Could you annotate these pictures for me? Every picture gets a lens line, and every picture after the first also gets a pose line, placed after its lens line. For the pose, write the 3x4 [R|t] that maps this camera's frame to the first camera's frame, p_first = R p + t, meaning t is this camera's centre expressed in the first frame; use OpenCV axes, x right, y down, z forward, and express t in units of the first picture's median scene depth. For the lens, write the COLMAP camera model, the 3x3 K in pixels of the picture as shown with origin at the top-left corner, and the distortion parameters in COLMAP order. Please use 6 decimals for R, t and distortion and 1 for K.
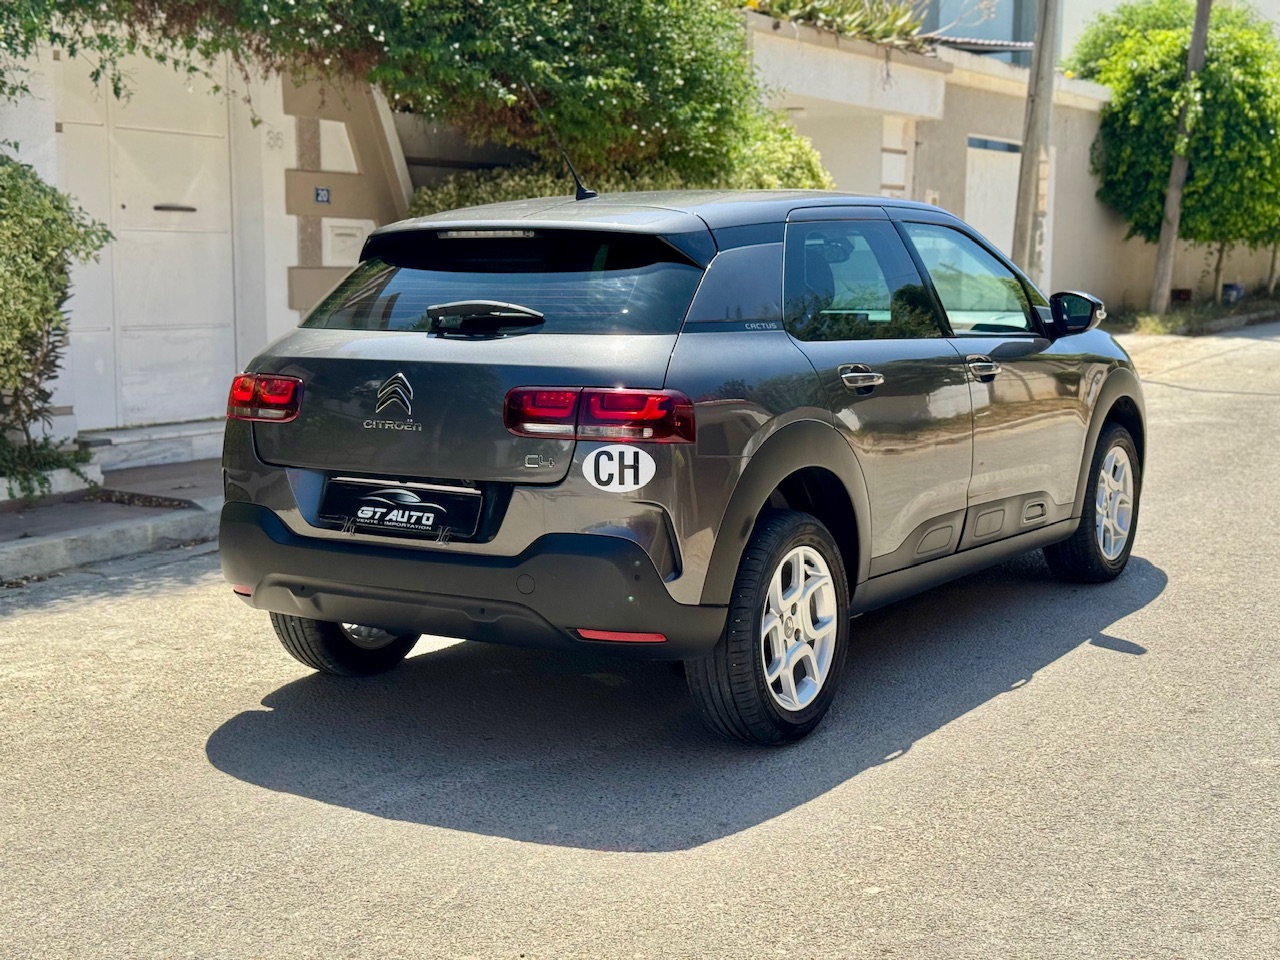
lens RADIAL K [[1768.0, 0, 640.0], [0, 1768.0, 480.0], [0, 0, 1]] dist [0.101823, 0.021036]
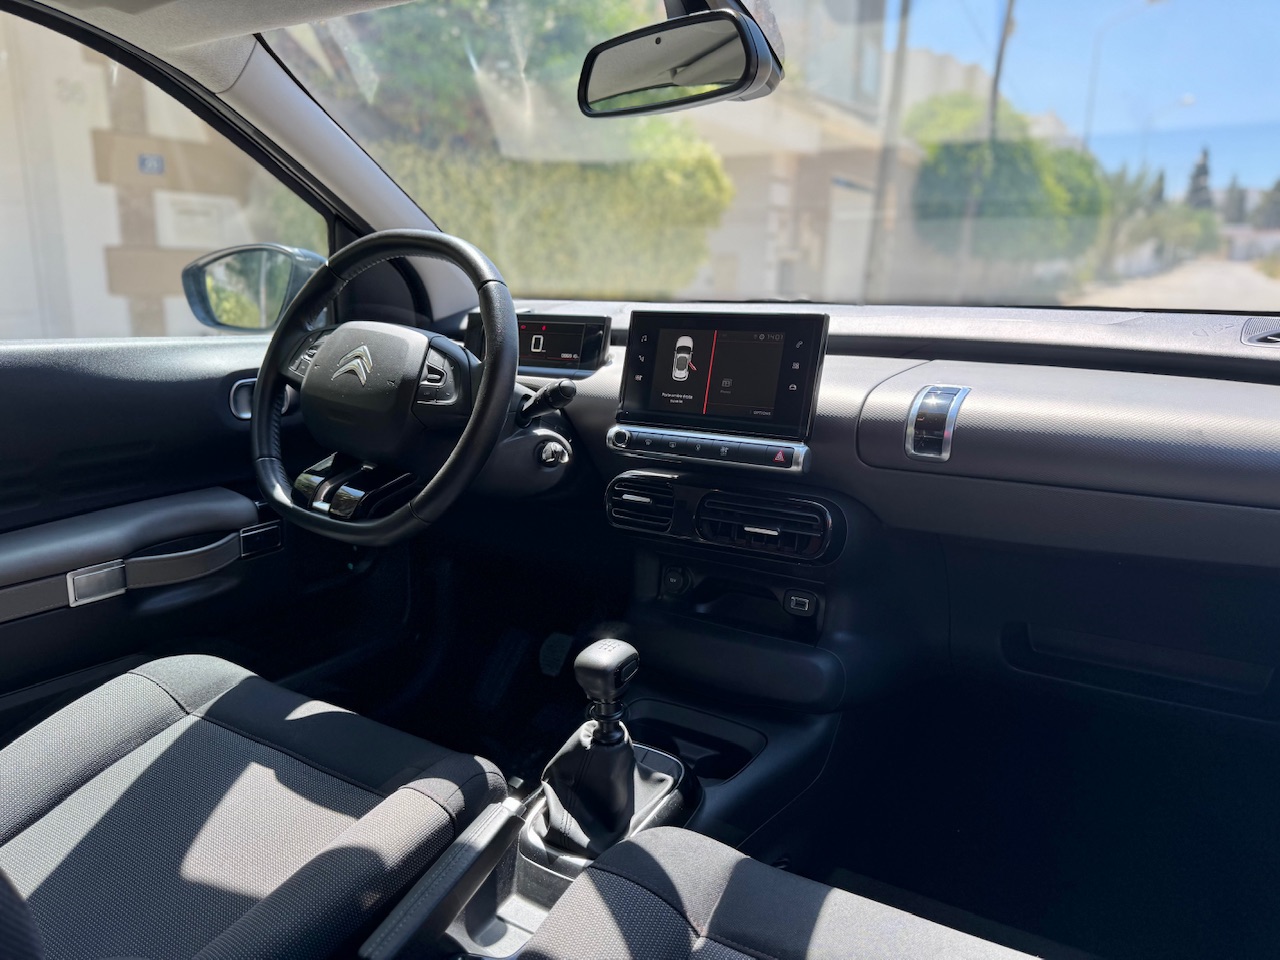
lens RADIAL K [[889.2, 0, 640.0], [0, 889.2, 480.0], [0, 0, 1]] dist [0.000029, -0.000586]
pose [[0.999954, 0.008181, -0.004935, 0.155583], [-0.007634, 0.994724, 0.102304, -0.111738], [0.005746, -0.102261, 0.994741, 1.211460]]
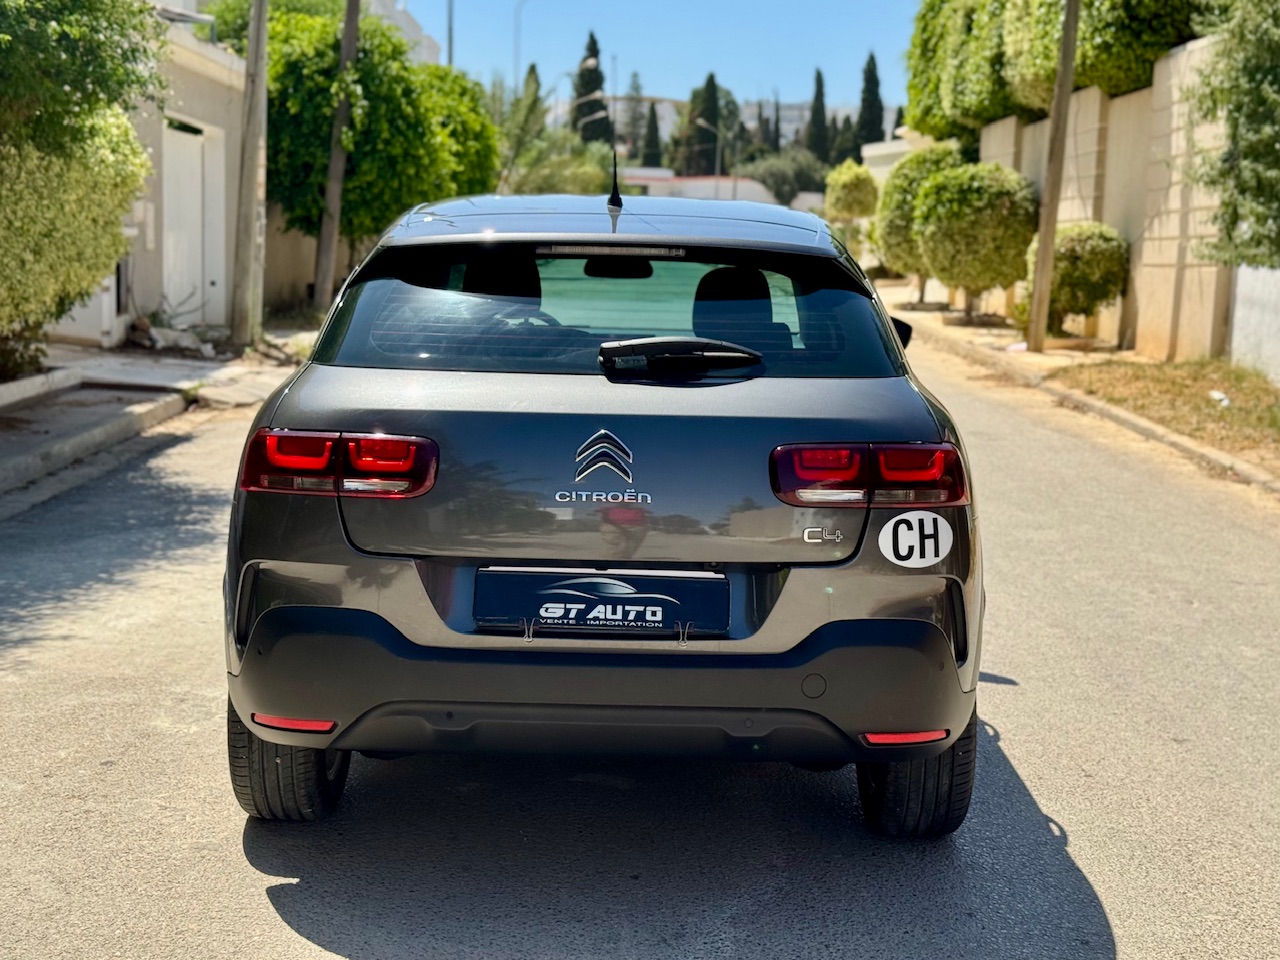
lens RADIAL K [[1864.5, 0, 612.1], [0, 1864.5, 483.1], [0, 0, 1]] dist [0.091356, -0.062329]
pose [[0.852498, -0.042770, 0.520978, -0.533829], [0.040424, 0.999057, 0.015872, -0.047354], [-0.521166, 0.007530, 0.853422, 0.279683]]
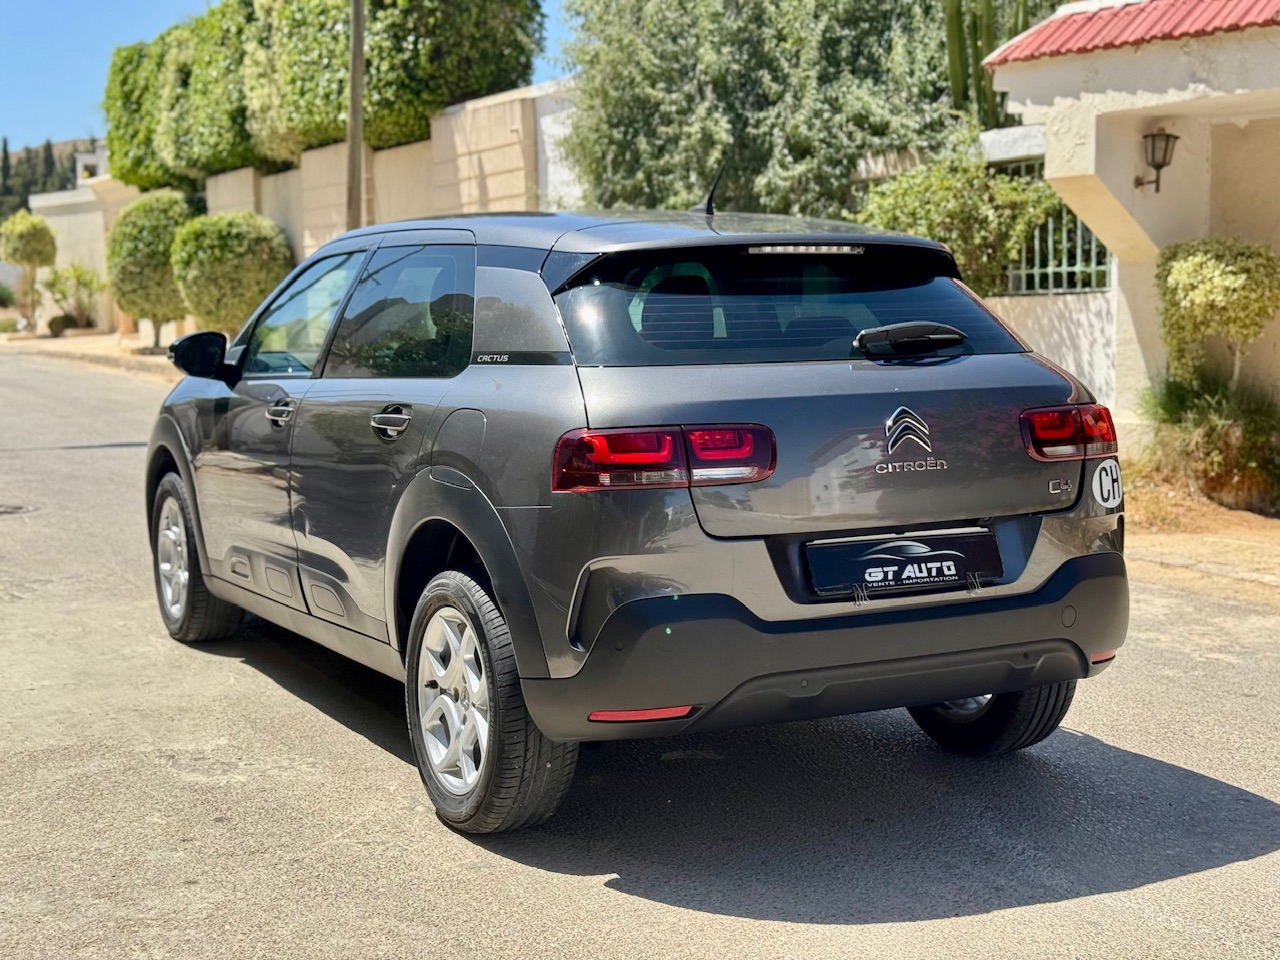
lens RADIAL K [[1768.0, 0, 640.0], [0, 1768.0, 480.0], [0, 0, 1]] dist [0.101823, 0.021036]
pose [[0.493975, -0.087773, 0.865034, -0.898360], [0.118459, 0.992409, 0.033052, -0.064819], [-0.861369, 0.086144, 0.500623, 0.645649]]
